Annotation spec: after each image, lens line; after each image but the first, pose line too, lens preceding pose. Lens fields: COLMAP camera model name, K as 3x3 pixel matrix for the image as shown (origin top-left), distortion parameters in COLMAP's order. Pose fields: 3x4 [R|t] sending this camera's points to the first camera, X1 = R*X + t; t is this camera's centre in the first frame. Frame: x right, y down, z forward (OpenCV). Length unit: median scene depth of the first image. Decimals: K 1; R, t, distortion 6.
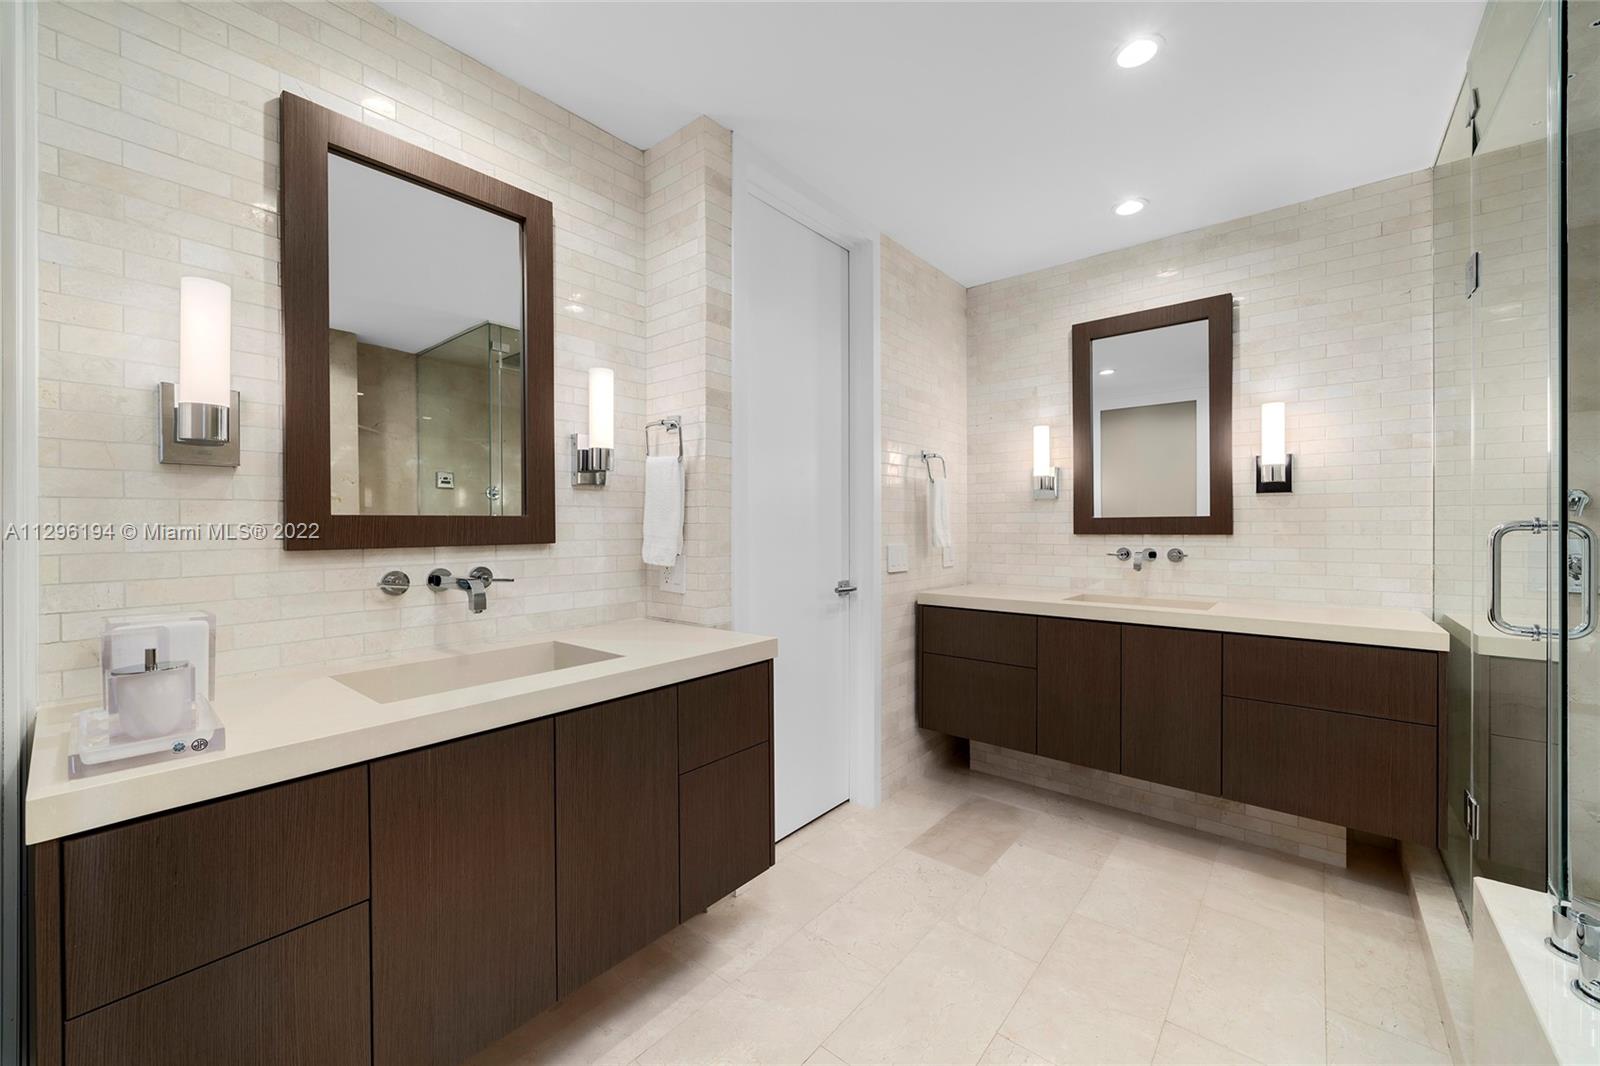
lens RADIAL K [[605.0, 0, 802.2], [0, 605.0, 526.1], [0, 0, 1]] dist [-0.008725, -0.000063]
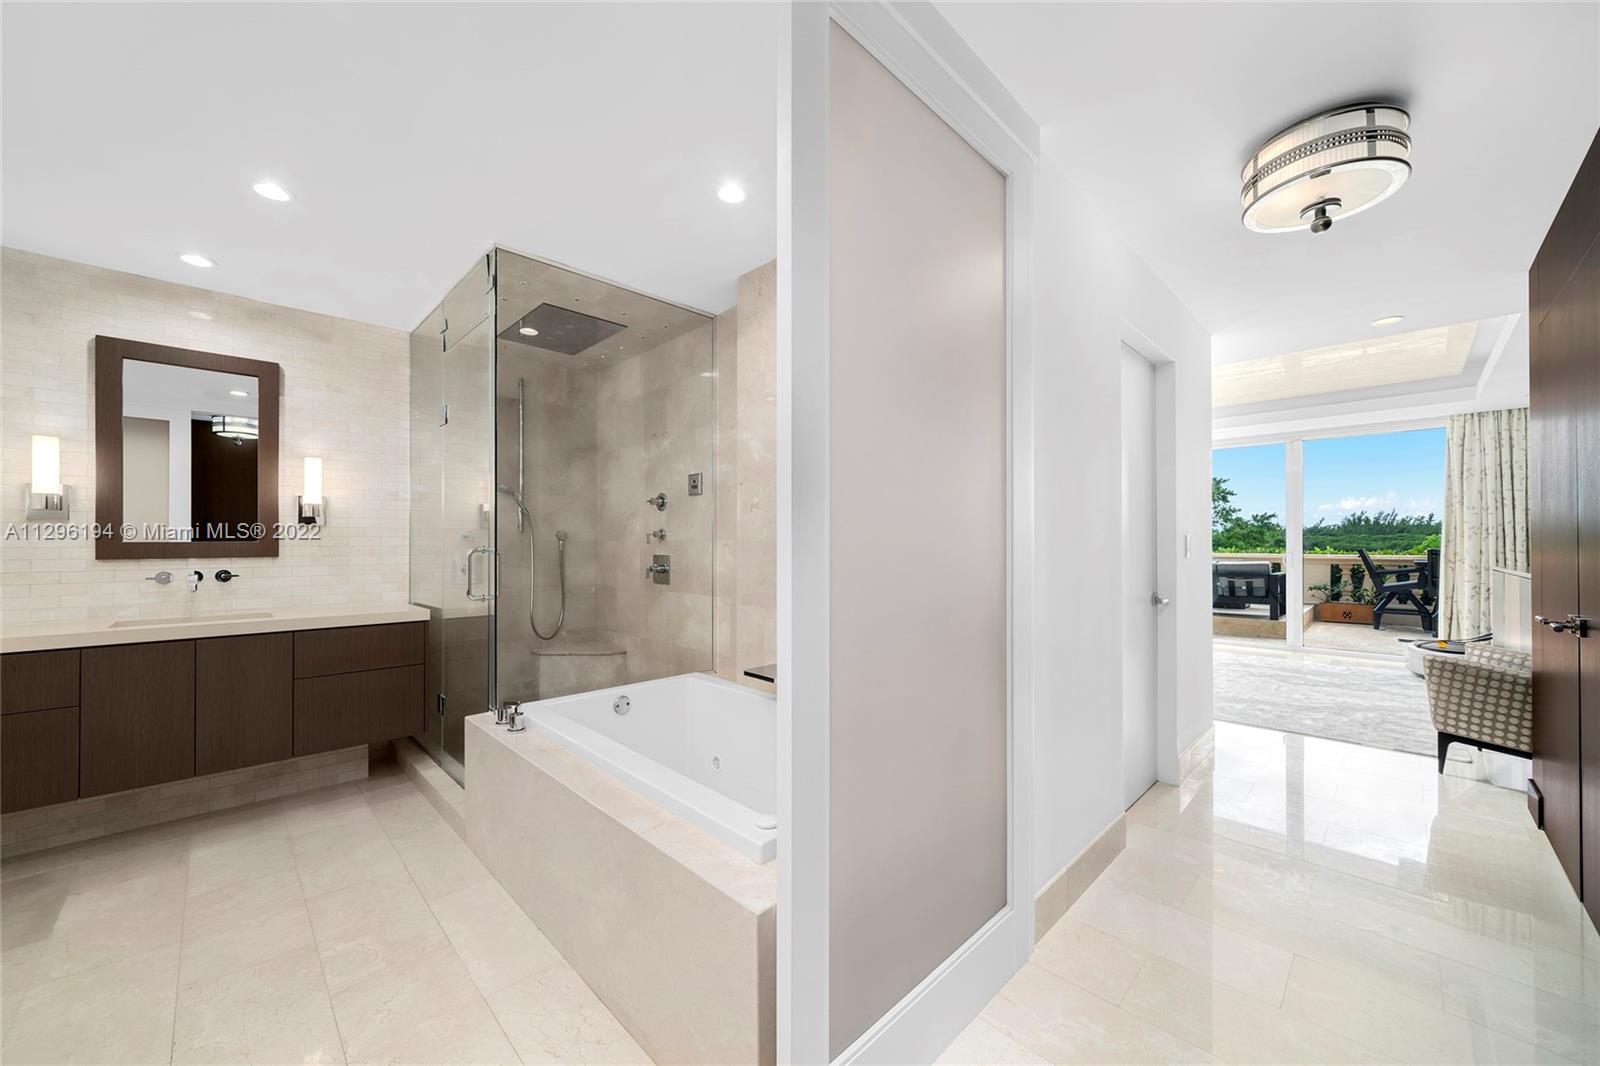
lens RADIAL K [[630.4, 0, 804.9], [0, 630.4, 543.7], [0, 0, 1]] dist [-0.000121, 0.000037]
pose [[0.082198, 0.007217, 0.996590, -0.505284], [0.005082, 0.999958, -0.007660, 0.002672], [-0.996603, 0.005694, 0.082158, -0.195994]]
